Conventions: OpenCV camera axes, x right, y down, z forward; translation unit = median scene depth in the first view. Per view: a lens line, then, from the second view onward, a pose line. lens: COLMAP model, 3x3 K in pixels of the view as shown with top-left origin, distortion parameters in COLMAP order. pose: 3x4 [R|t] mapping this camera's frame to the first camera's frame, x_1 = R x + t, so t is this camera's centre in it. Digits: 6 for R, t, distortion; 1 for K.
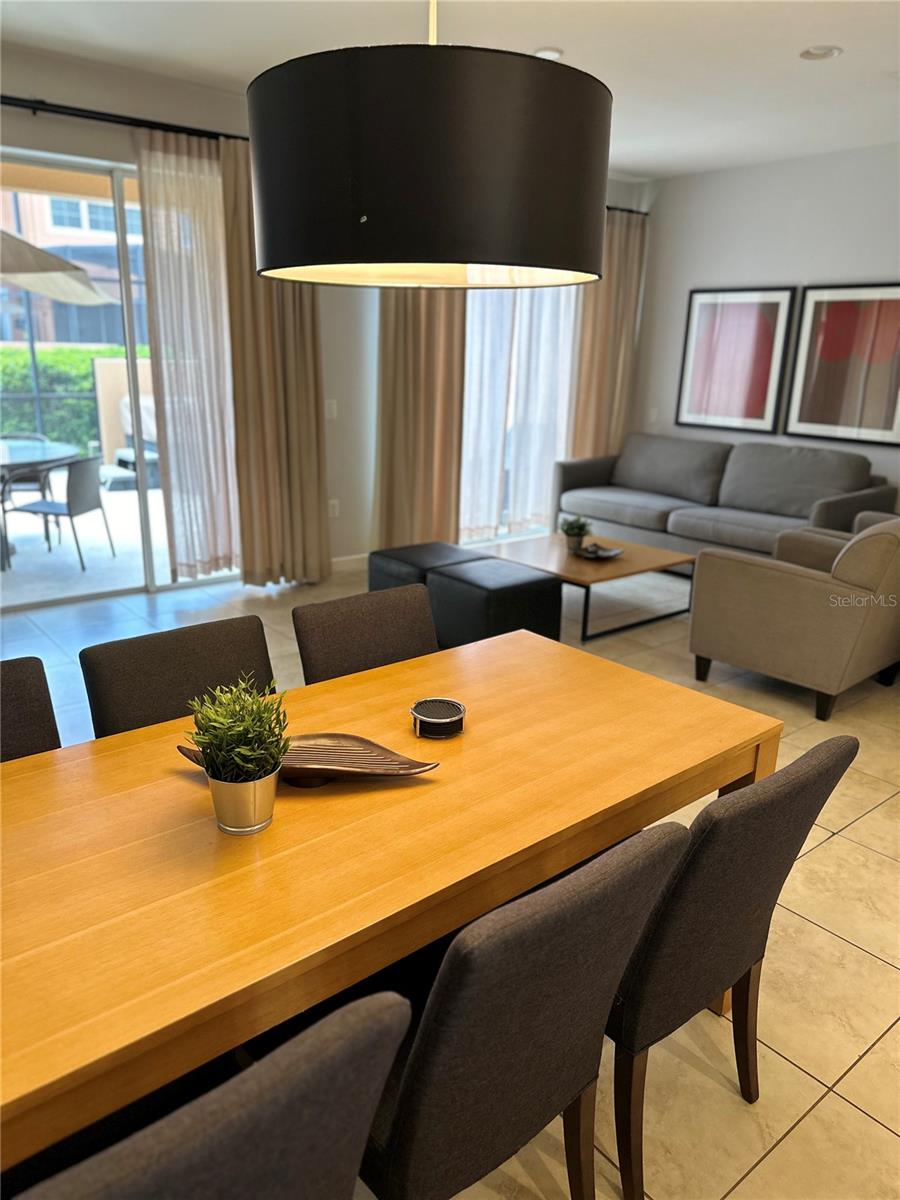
lens RADIAL K [[824.8, 0, 450.0], [0, 824.8, 600.0], [0, 0, 1]] dist [0.143829, -0.228407]
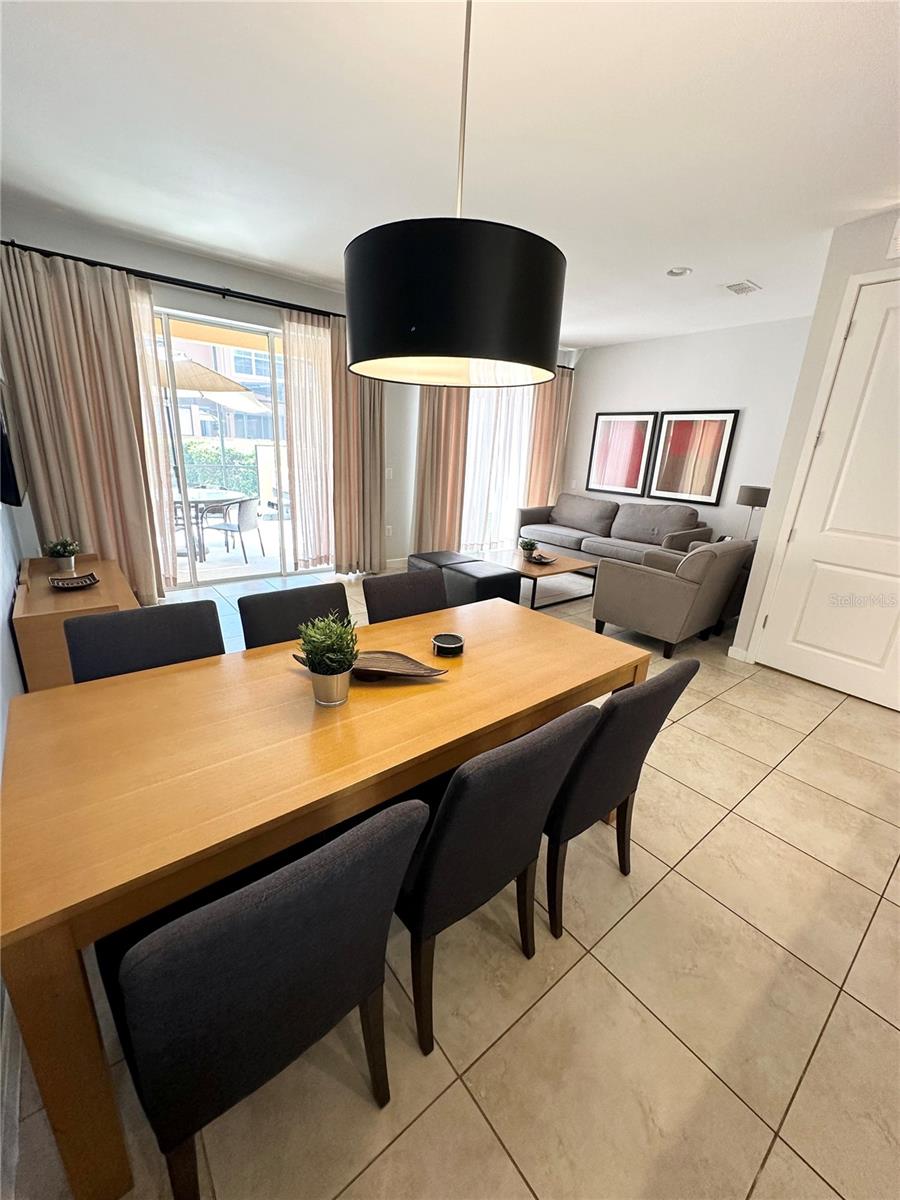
lens RADIAL K [[471.9, 0, 450.9], [0, 471.9, 596.3], [0, 0, 1]] dist [0.000641, 0.000006]
pose [[0.999583, 0.028485, -0.004765, -0.002755], [-0.028428, 0.999527, 0.011702, 0.013682], [0.005096, -0.011562, 0.999920, 0.021261]]
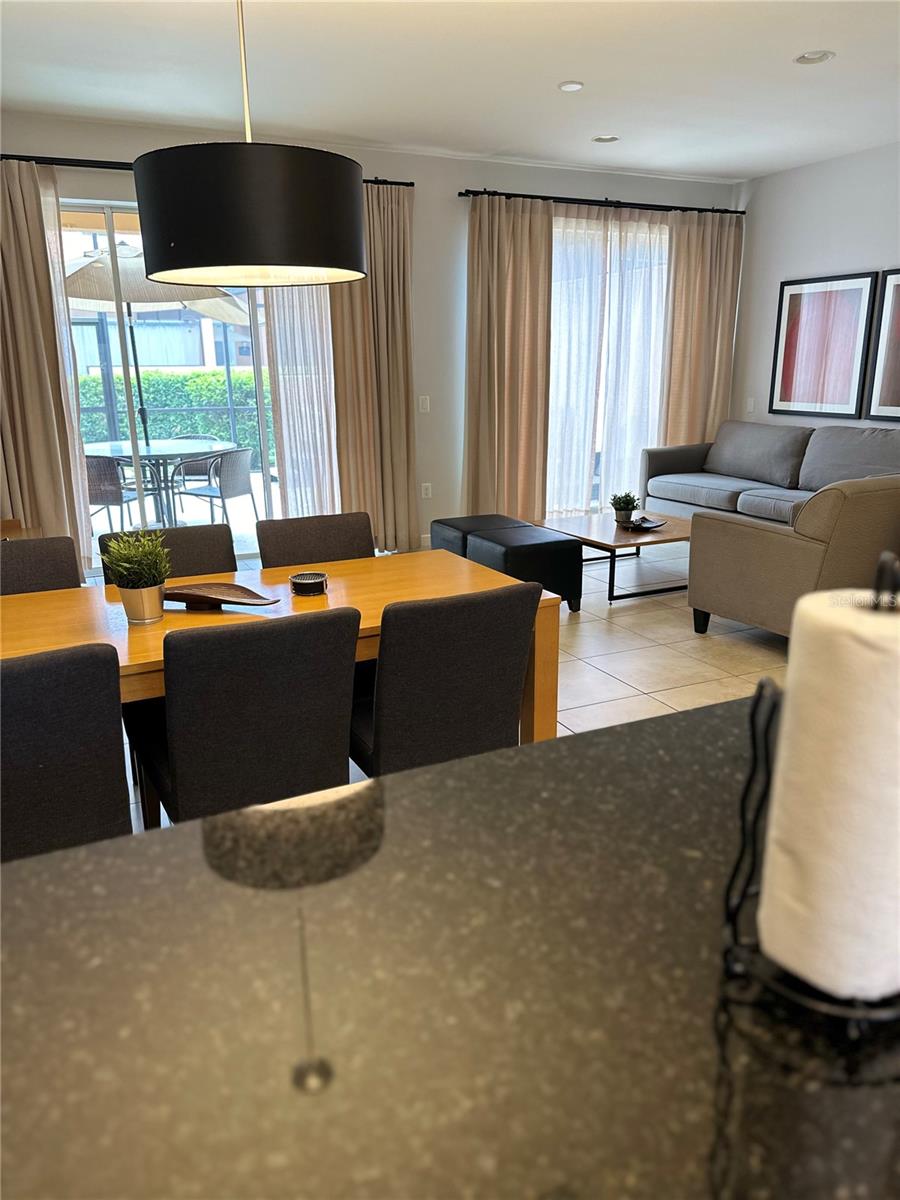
lens RADIAL K [[841.9, 0, 450.0], [0, 841.9, 600.0], [0, 0, 1]] dist [0.084461, -0.129308]
pose [[0.968963, 0.027539, -0.245667, 0.239353], [-0.032172, 0.999372, -0.014865, 0.075694], [0.245104, 0.022307, 0.969240, -0.156759]]
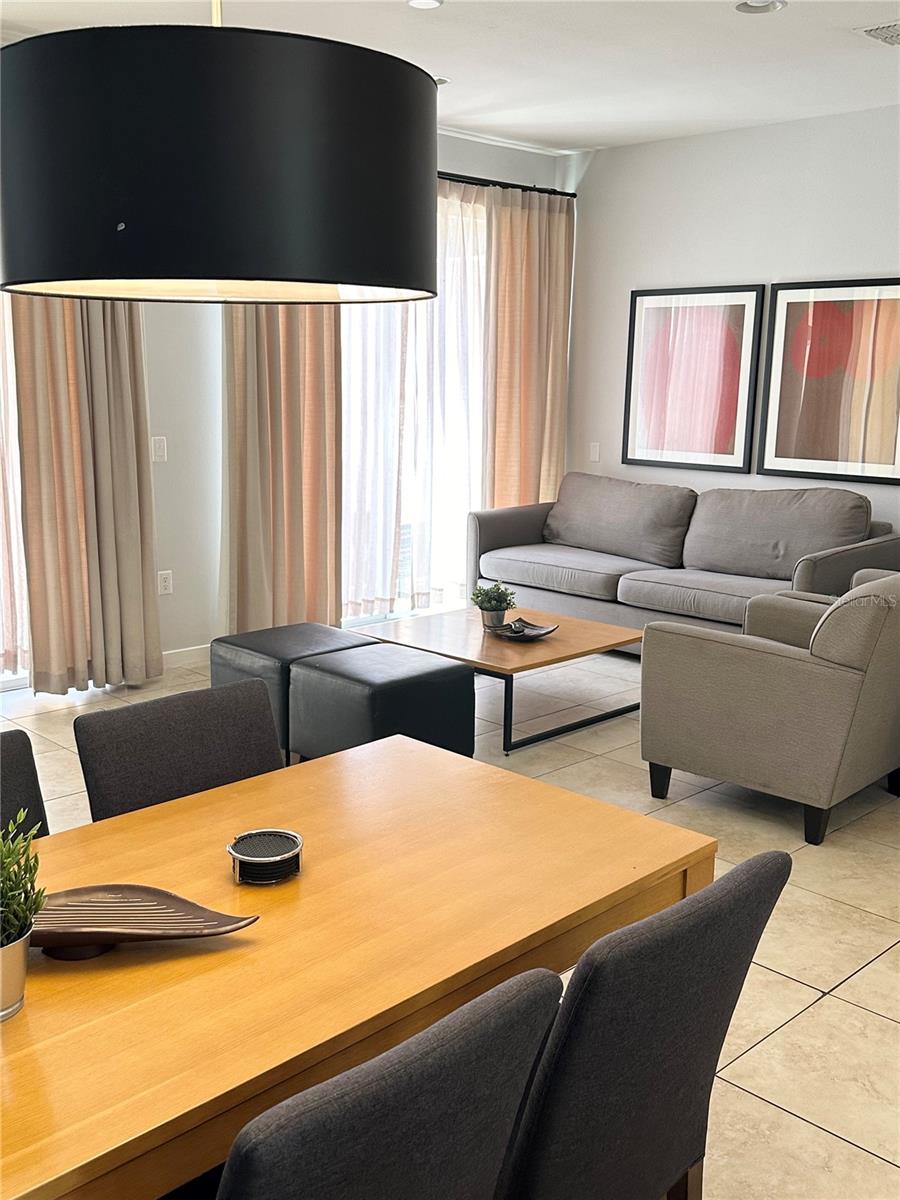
lens RADIAL K [[1143.6, 0, 448.7], [0, 1143.6, 602.0], [0, 0, 1]] dist [0.159396, -0.280115]
pose [[0.996005, -0.028999, 0.084460, 0.027755], [0.036309, 0.995603, -0.086353, 0.003929], [-0.081584, 0.089074, 0.992678, -0.027705]]
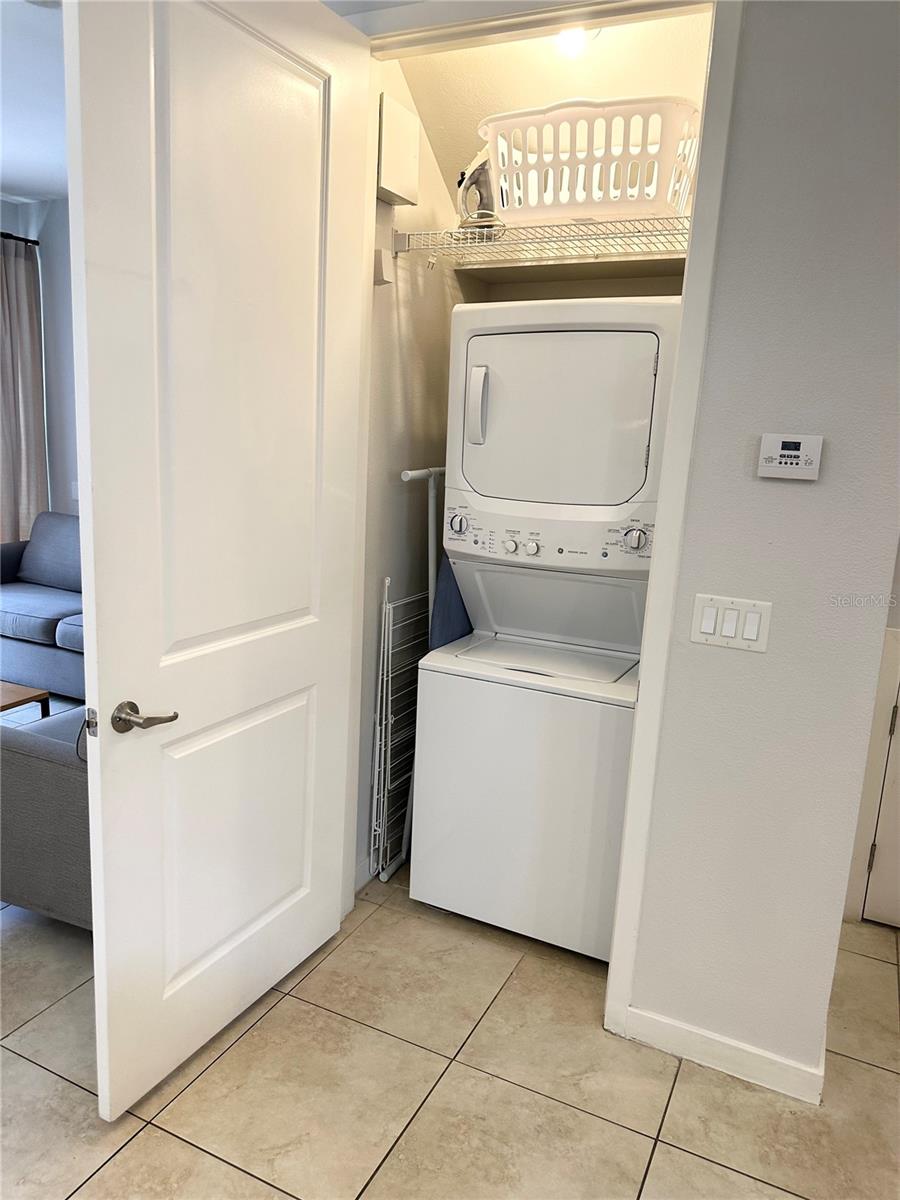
lens RADIAL K [[830.2, 0, 450.0], [0, 830.2, 600.0], [0, 0, 1]] dist [-0.002906, -0.000785]
pose [[0.906937, -0.067201, 0.415873, 0.371388], [0.097394, 0.993897, -0.051793, -0.068975], [-0.409854, 0.087476, 0.907947, 0.248296]]
